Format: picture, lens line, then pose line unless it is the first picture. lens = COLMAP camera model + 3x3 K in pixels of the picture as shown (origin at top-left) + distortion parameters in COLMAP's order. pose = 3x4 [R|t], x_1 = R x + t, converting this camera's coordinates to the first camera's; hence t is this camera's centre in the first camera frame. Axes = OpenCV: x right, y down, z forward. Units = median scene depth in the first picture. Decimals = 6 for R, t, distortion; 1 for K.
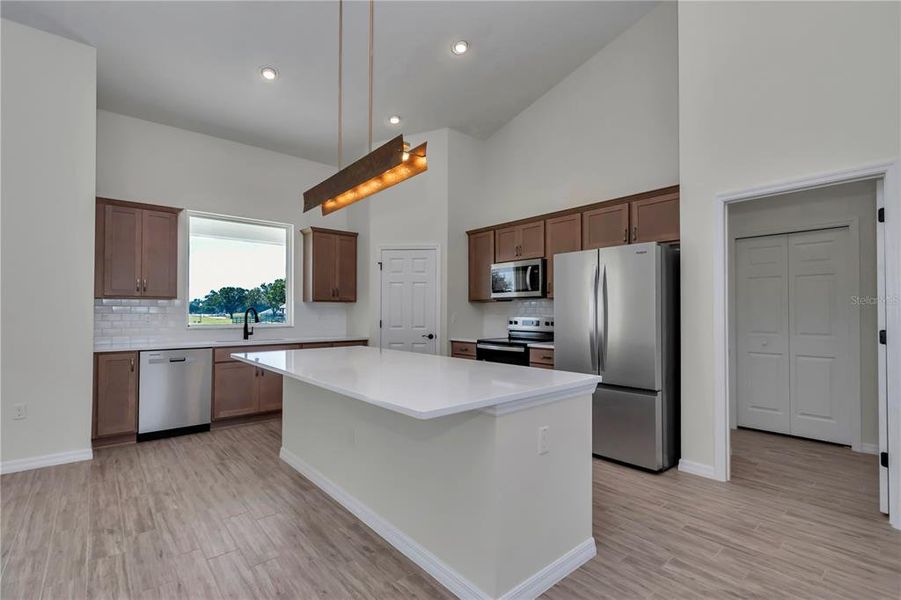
lens RADIAL K [[430.2, 0, 452.2], [0, 430.2, 305.6], [0, 0, 1]] dist [-0.023822, -0.000032]
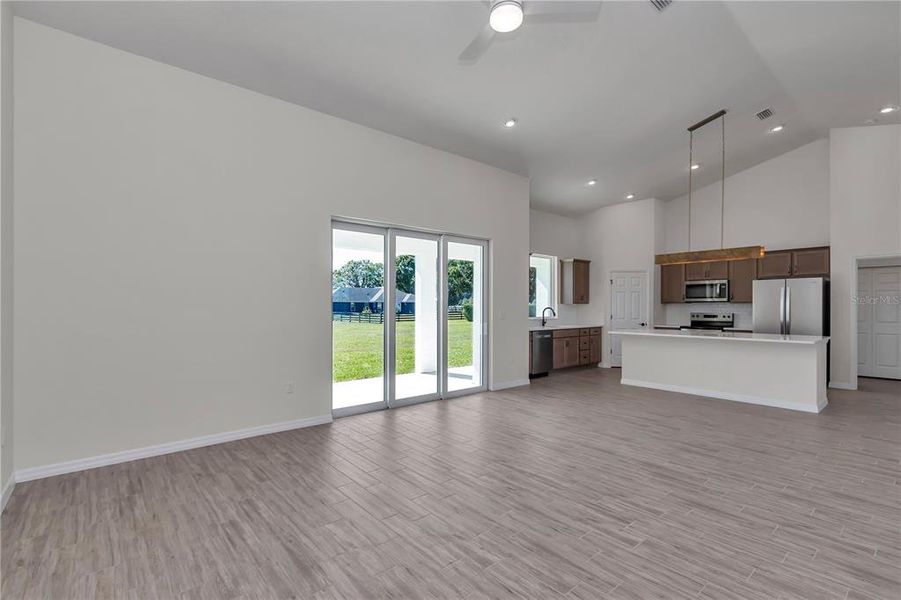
lens RADIAL K [[419.4, 0, 443.2], [0, 419.4, 304.9], [0, 0, 1]] dist [0.002913, 0.000144]
pose [[0.999461, -0.000723, -0.032818, -0.896527], [0.001240, 0.999875, 0.015743, -0.035029], [0.032802, -0.015775, 0.999337, -0.753732]]
